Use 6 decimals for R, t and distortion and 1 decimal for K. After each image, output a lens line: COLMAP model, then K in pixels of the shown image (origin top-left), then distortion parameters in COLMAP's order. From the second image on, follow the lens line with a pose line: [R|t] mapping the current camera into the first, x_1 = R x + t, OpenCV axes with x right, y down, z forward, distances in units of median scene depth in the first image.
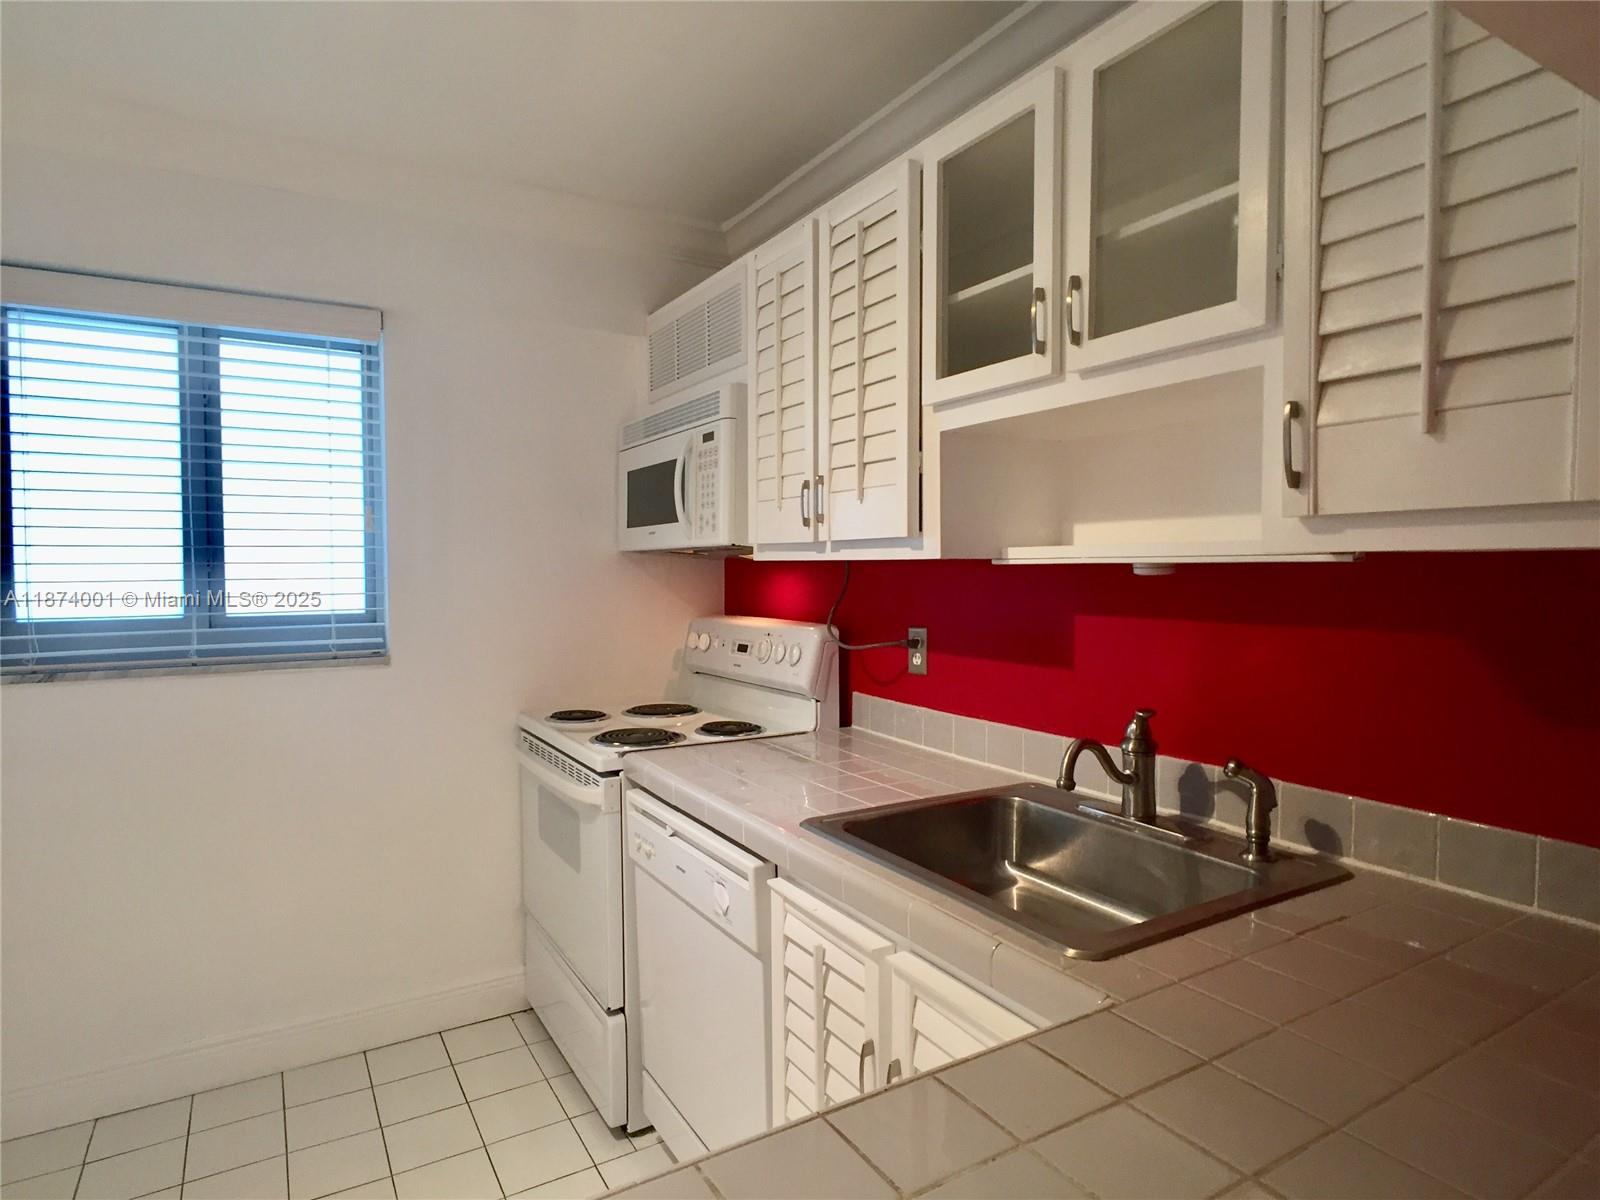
lens RADIAL K [[901.9, 0, 791.6], [0, 901.9, 603.6], [0, 0, 1]] dist [-0.003904, 0.002196]
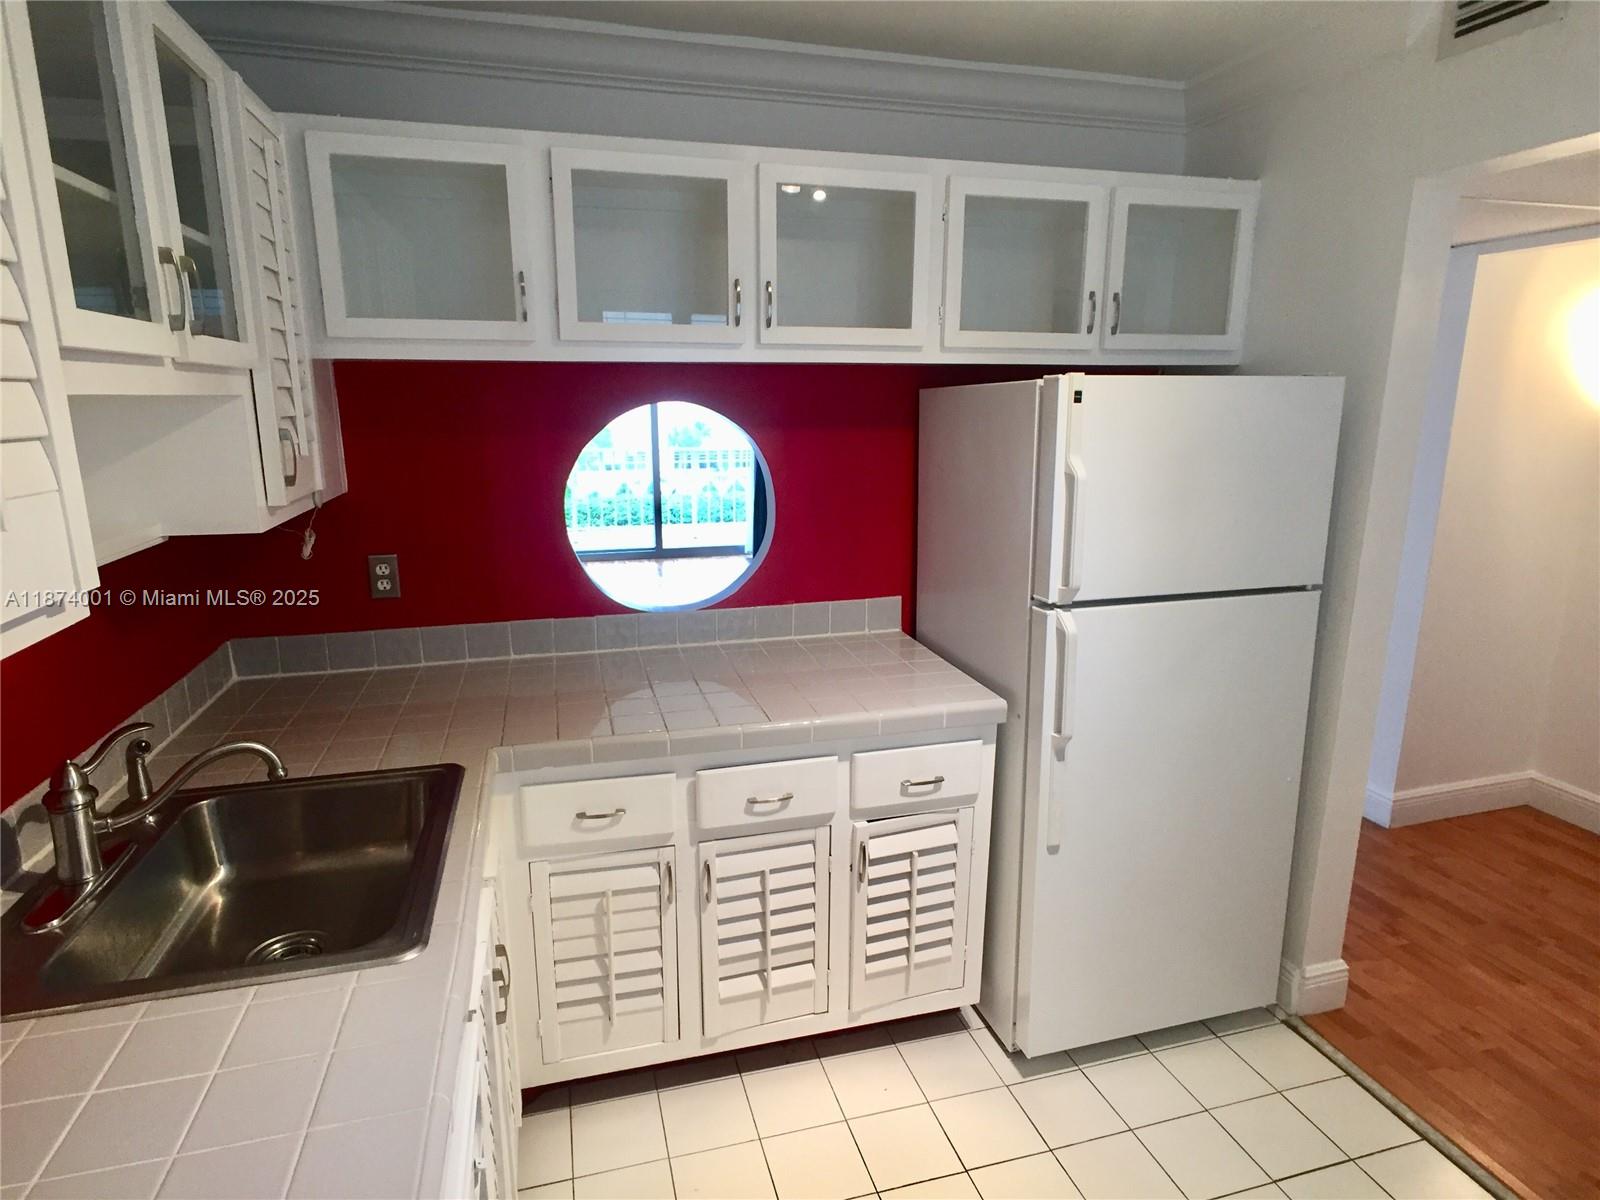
lens RADIAL K [[901.9, 0, 791.6], [0, 901.9, 603.6], [0, 0, 1]] dist [-0.003904, 0.002196]
pose [[-0.963233, -0.055067, 0.262965, -0.304029], [0.016436, 0.964859, 0.262254, -0.144453], [-0.268166, 0.256934, -0.928478, 1.001789]]
